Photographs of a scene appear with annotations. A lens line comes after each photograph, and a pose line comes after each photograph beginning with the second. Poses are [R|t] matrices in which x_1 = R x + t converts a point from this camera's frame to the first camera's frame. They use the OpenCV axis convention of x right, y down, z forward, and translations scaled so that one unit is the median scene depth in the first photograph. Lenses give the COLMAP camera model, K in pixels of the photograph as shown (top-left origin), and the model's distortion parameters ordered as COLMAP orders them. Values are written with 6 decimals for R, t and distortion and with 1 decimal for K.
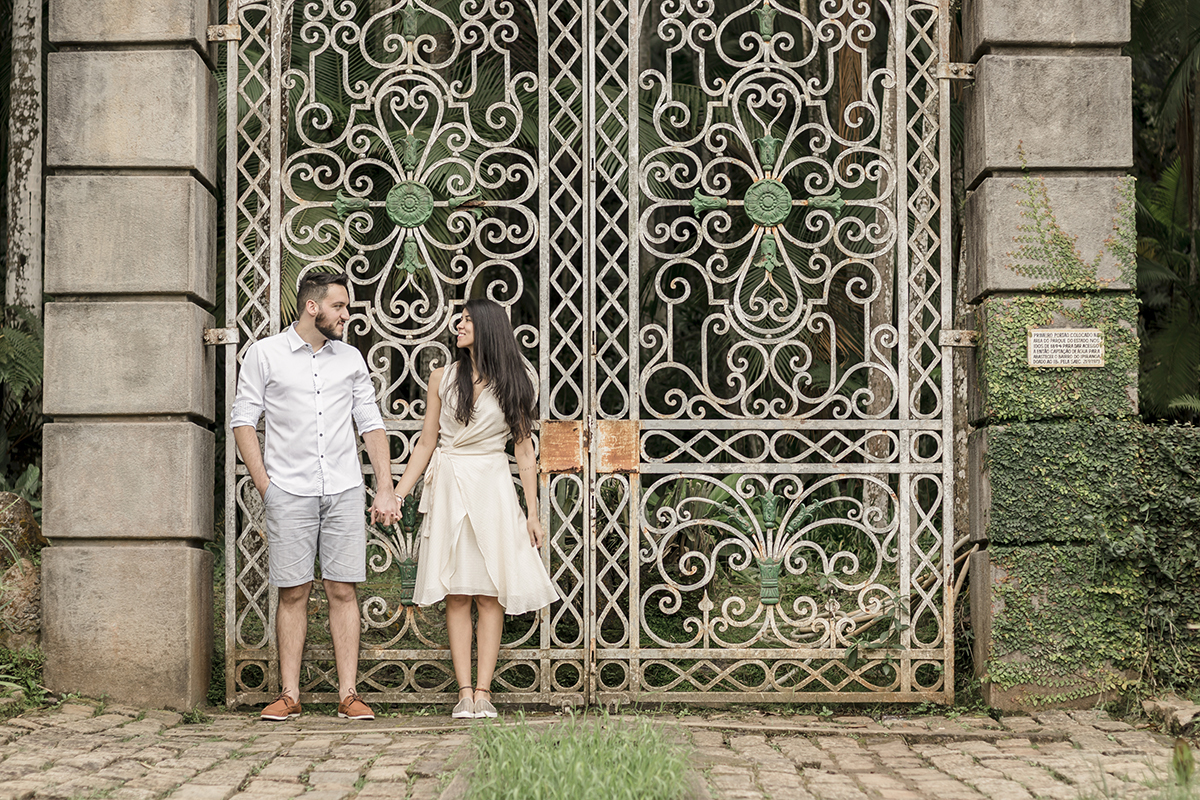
lens RADIAL K [[2837.5, 0, 600.0], [0, 2837.5, 400.0], [0, 0, 1]] dist [-0.115628, 0.718030]
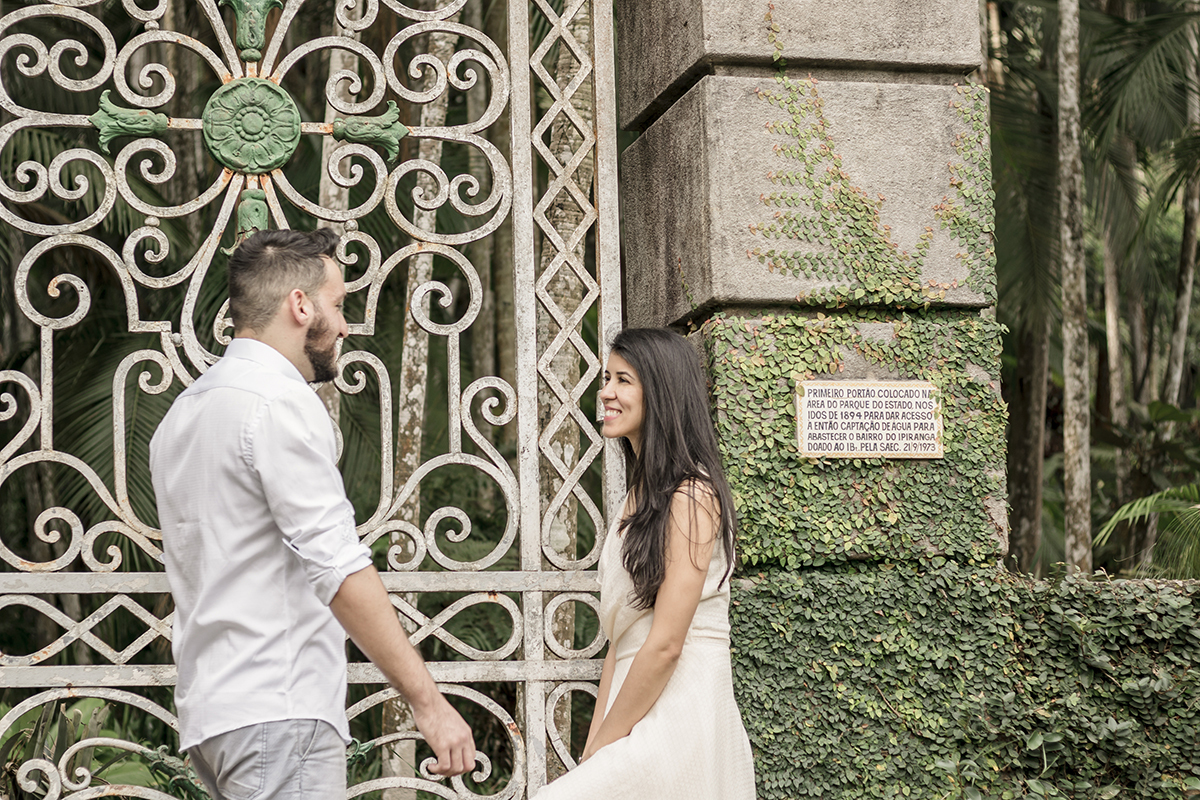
lens RADIAL K [[2837.5, 0, 600.0], [0, 2837.5, 400.0], [0, 0, 1]] dist [-0.115628, 0.718030]
pose [[0.966796, 0.010739, 0.255325, -0.006534], [0.010088, 0.996734, -0.080121, 0.016908], [-0.255352, 0.080036, 0.963530, 0.524640]]
